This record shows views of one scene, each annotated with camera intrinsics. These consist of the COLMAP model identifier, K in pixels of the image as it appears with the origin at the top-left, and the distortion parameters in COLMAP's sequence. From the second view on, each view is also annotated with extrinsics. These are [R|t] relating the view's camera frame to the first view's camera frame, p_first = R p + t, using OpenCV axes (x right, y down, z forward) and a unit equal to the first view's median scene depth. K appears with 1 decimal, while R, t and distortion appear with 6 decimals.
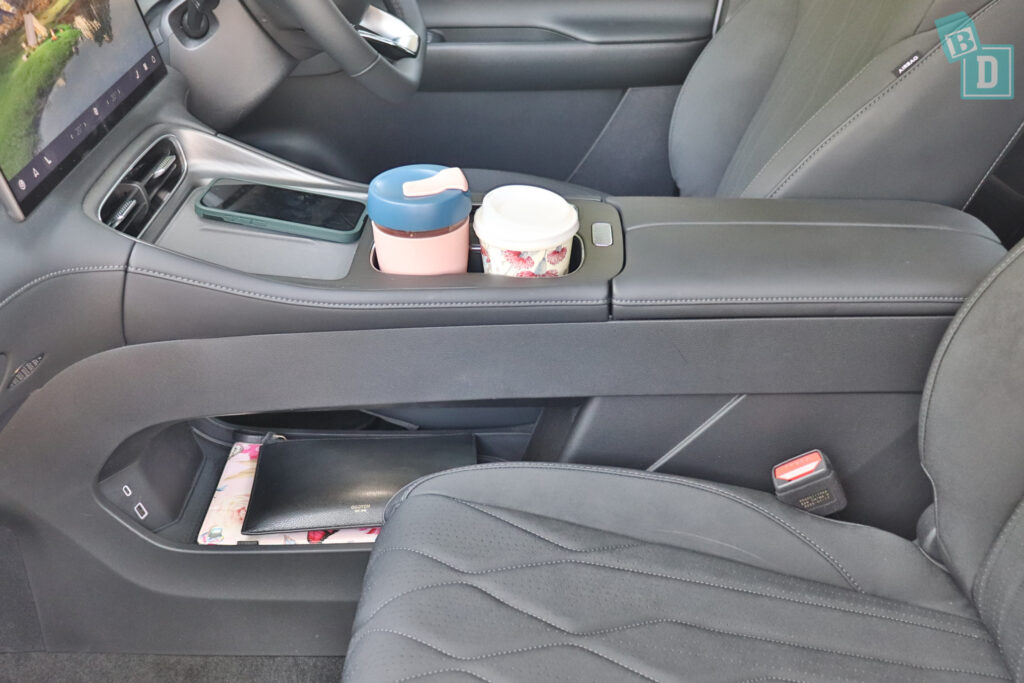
lens RADIAL K [[1158.0, 0, 511.6], [0, 1158.0, 343.4], [0, 0, 1]] dist [0.016270, 0.000000]
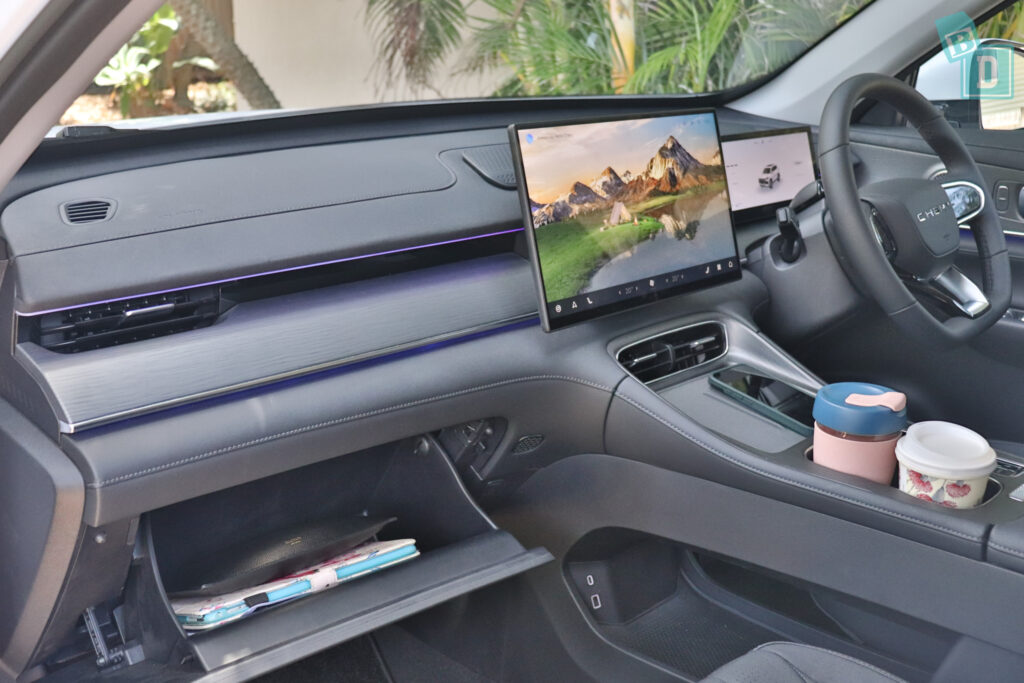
lens RADIAL K [[1085.7, 0, 512.8], [0, 1085.7, 340.4], [0, 0, 1]] dist [-0.016710, 0.000000]
pose [[0.793658, 0.242962, -0.557742, 0.233796], [-0.353695, 0.930203, -0.098091, 0.039905], [0.494981, 0.275121, 0.824198, -0.080281]]
